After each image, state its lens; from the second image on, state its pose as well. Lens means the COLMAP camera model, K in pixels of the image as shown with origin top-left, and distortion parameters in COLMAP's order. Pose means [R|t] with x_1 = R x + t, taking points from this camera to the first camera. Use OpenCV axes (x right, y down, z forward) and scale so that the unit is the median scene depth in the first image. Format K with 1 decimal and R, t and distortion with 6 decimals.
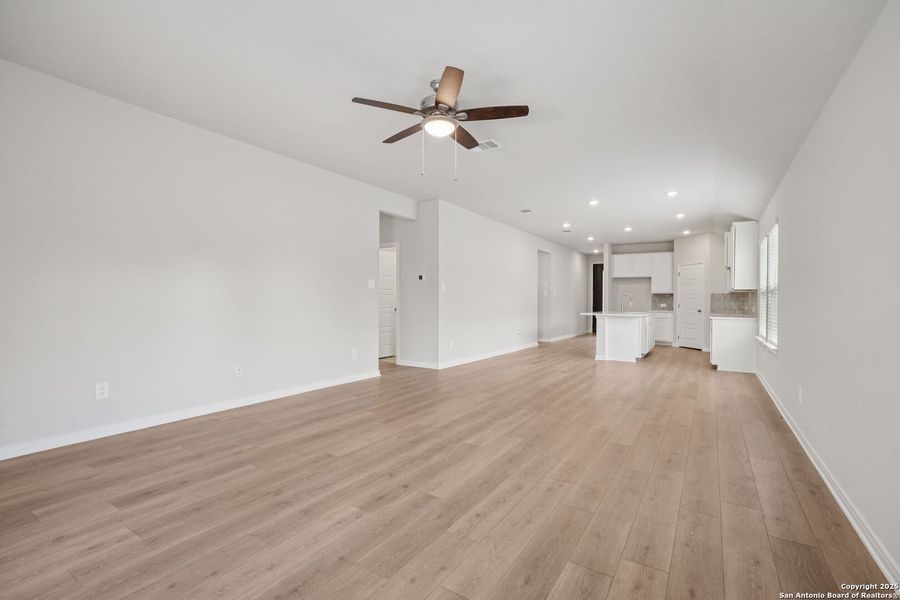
lens RADIAL K [[408.6, 0, 451.8], [0, 408.6, 305.7], [0, 0, 1]] dist [-0.001130, 0.000042]
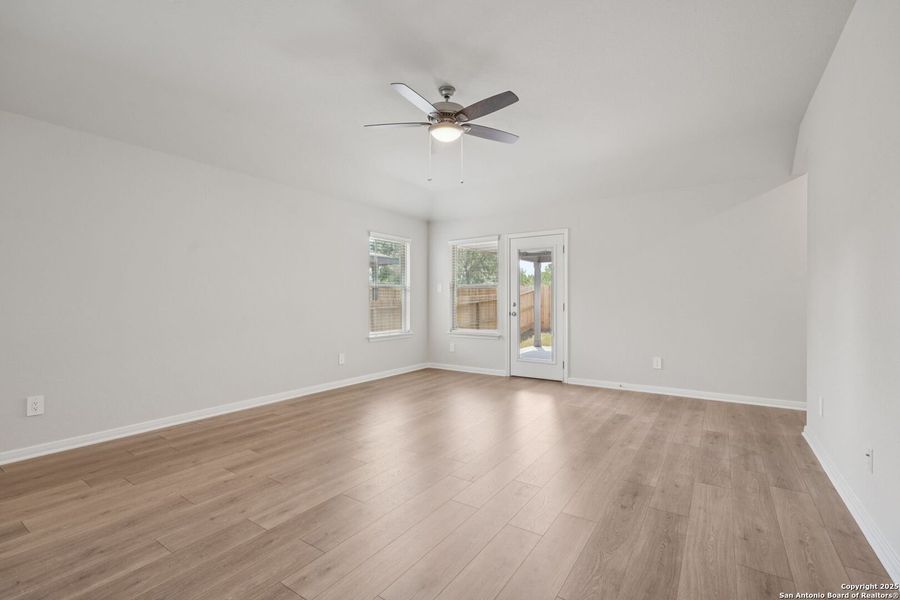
lens RADIAL K [[400.3, 0, 450.0], [0, 400.3, 300.0], [0, 0, 1]] dist [-0.001372, 0.000295]
pose [[-0.999312, -0.013418, 0.034570, -0.050643], [-0.012833, 0.999772, 0.017071, -0.024904], [-0.034791, 0.016616, -0.999256, 1.453760]]
